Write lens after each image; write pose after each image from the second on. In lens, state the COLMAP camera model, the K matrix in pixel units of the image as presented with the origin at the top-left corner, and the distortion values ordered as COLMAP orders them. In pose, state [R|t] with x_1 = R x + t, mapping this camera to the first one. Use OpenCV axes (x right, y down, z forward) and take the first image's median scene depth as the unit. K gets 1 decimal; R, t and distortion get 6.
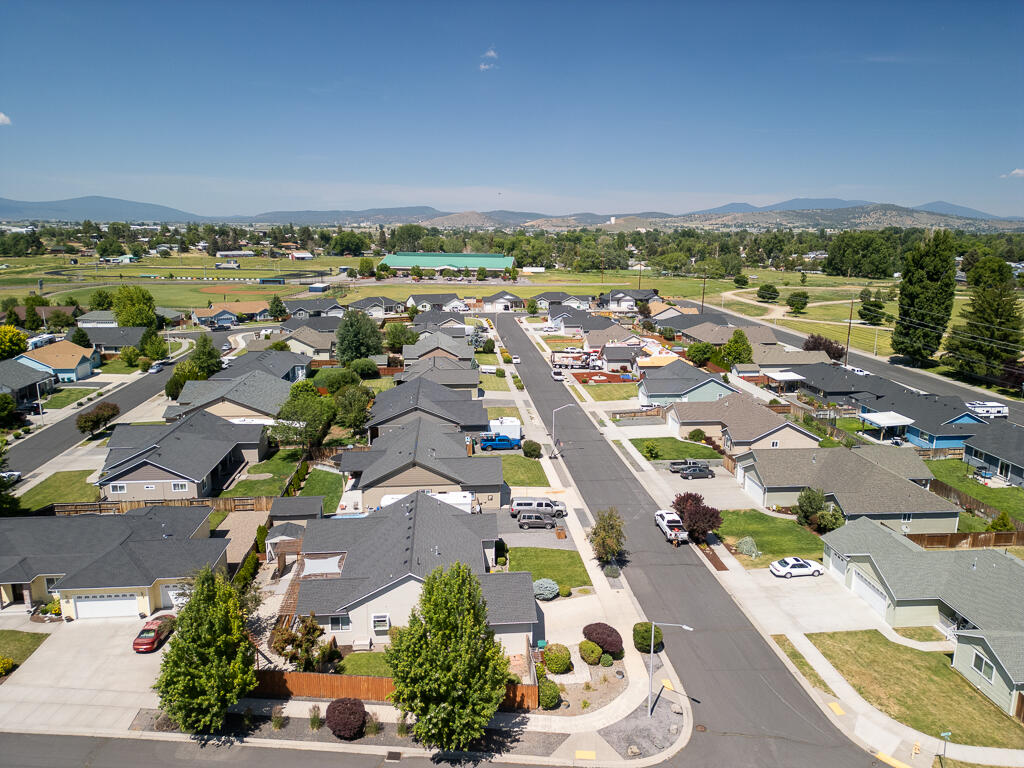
lens RADIAL K [[711.9, 0, 512.0], [0, 711.9, 384.0], [0, 0, 1]] dist [0.080141, -0.081197]
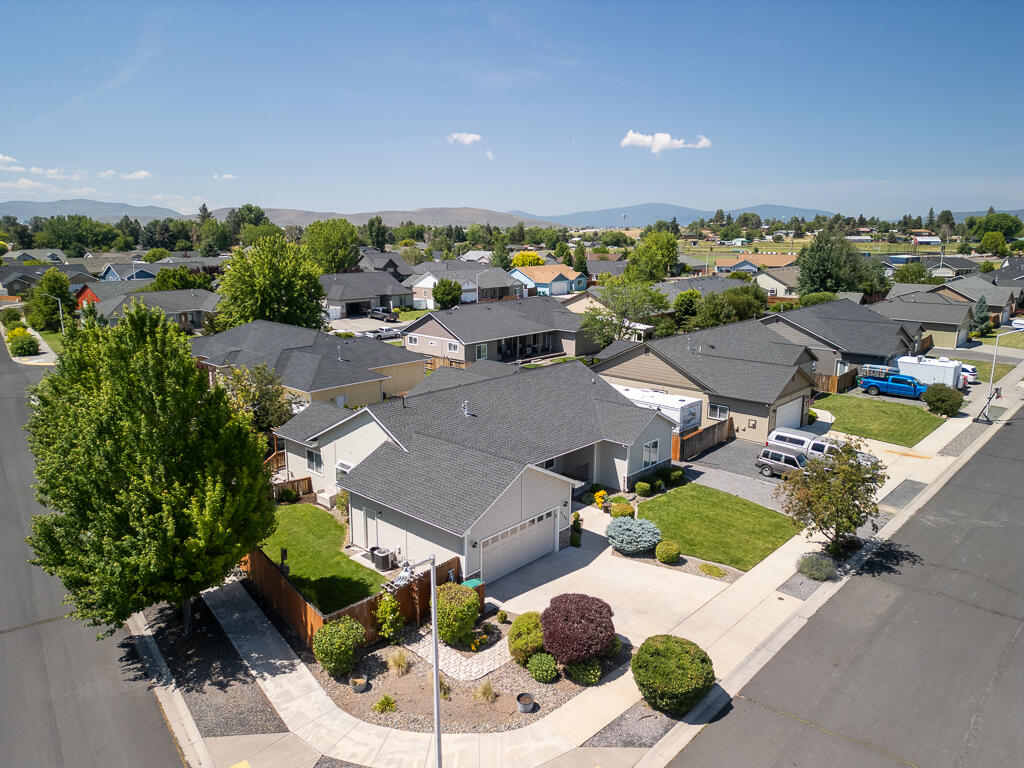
lens RADIAL K [[711.9, 0, 512.0], [0, 711.9, 384.0], [0, 0, 1]] dist [0.080141, -0.081197]
pose [[0.668181, 0.151891, -0.728329, 0.313567], [-0.156216, 0.985759, 0.062263, 0.138940], [0.727414, 0.072174, 0.682393, 0.501430]]
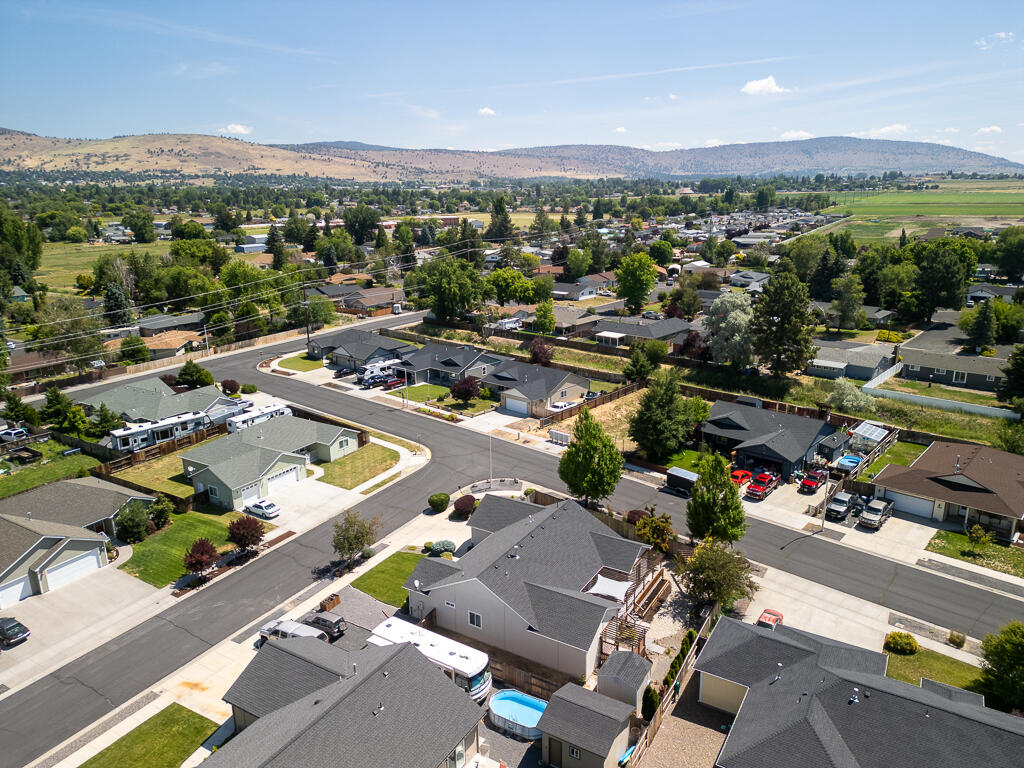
lens RADIAL K [[711.9, 0, 512.0], [0, 711.9, 384.0], [0, 0, 1]] dist [0.080141, -0.081197]
pose [[-0.803183, -0.156611, 0.574778, -0.597412], [0.135476, 0.891530, 0.432228, -0.392761], [-0.580123, 0.425027, -0.694845, 1.446488]]
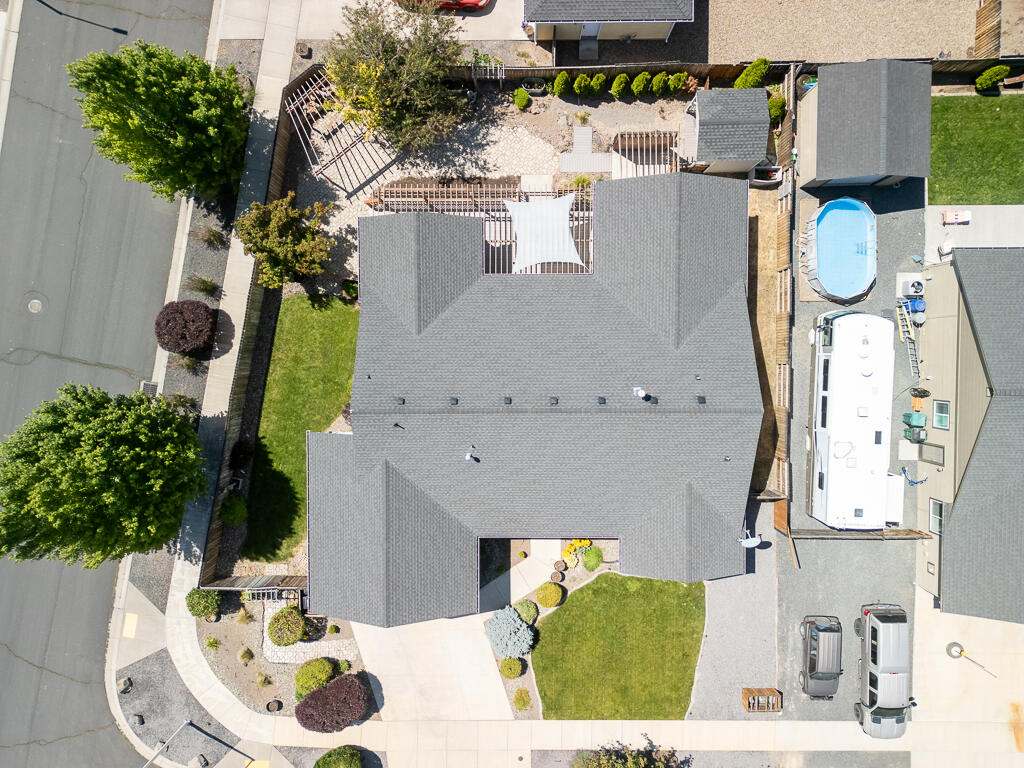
lens RADIAL K [[711.9, 0, 512.0], [0, 711.9, 384.0], [0, 0, 1]] dist [0.080141, -0.081197]
pose [[-0.094594, 0.994997, 0.032126, -0.147814], [-0.208435, -0.051350, 0.976687, -0.226205], [0.973451, 0.085692, 0.212250, 0.767600]]
